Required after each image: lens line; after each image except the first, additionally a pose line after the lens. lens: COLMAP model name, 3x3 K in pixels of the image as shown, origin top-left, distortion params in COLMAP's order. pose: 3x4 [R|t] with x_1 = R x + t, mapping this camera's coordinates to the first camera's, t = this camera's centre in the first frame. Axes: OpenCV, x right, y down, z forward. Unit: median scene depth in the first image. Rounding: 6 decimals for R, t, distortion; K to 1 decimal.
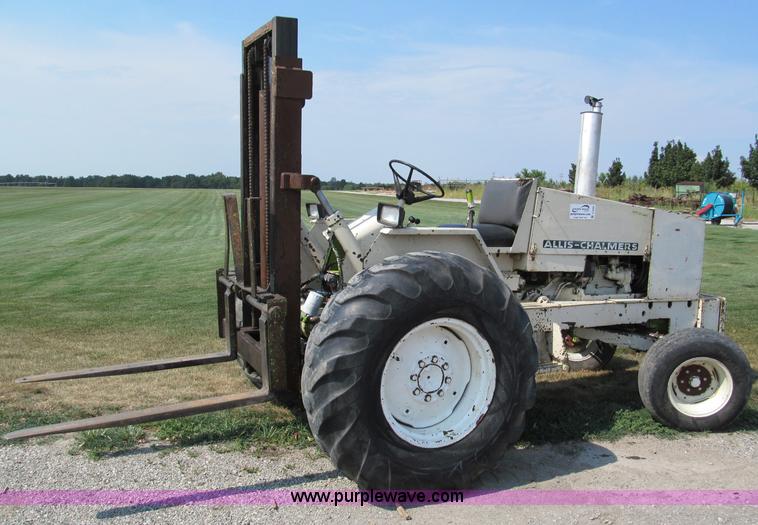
lens RADIAL K [[686.9, 0, 379.0], [0, 686.9, 262.5], [0, 0, 1]] dist [-0.054810, -0.007541]
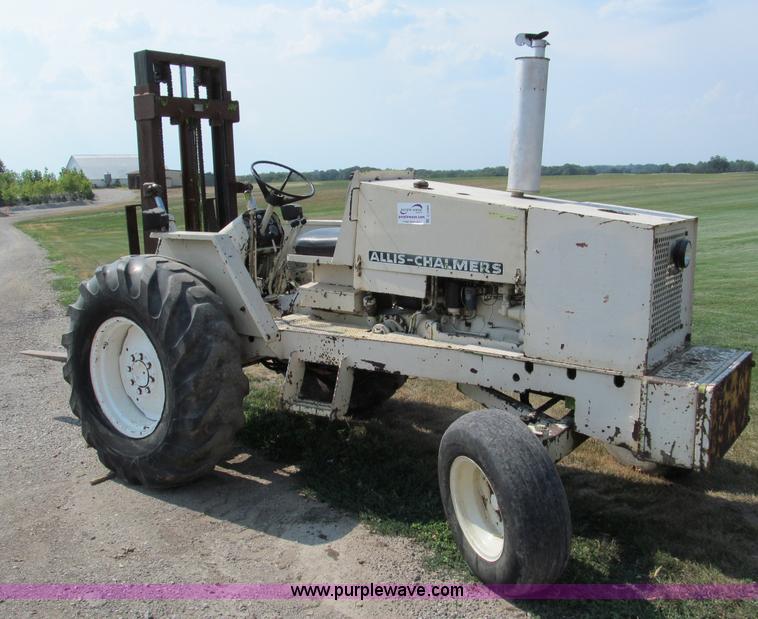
lens RADIAL K [[765.2, 0, 363.2], [0, 765.2, 291.3], [0, 0, 1]] dist [-0.071492, 0.011879]
pose [[0.463387, 0.092234, -0.881343, 0.994644], [-0.051620, 0.995689, 0.077060, -0.053213], [0.884651, 0.009787, 0.466151, 0.591258]]
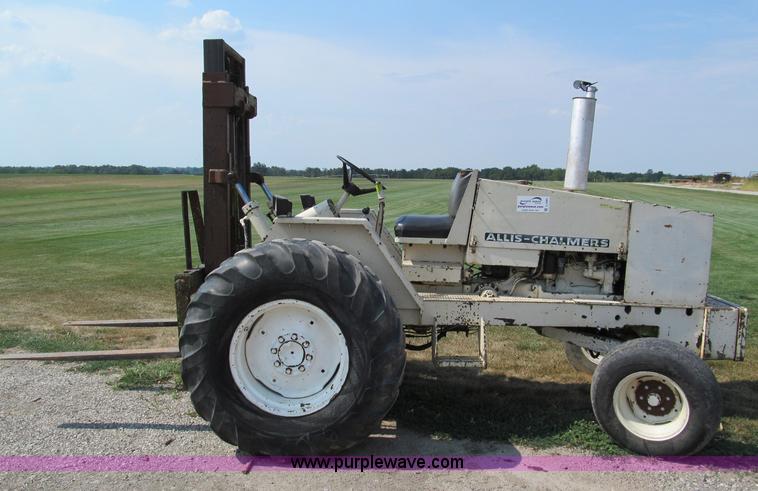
lens RADIAL K [[657.5, 0, 379.0], [0, 657.5, 245.5], [0, 0, 1]] dist [-0.060582, 0.004544]
pose [[0.894002, 0.037687, -0.446475, 0.522209], [-0.041229, 0.999148, 0.001783, -0.009853], [0.446161, 0.016813, 0.894795, 0.090873]]
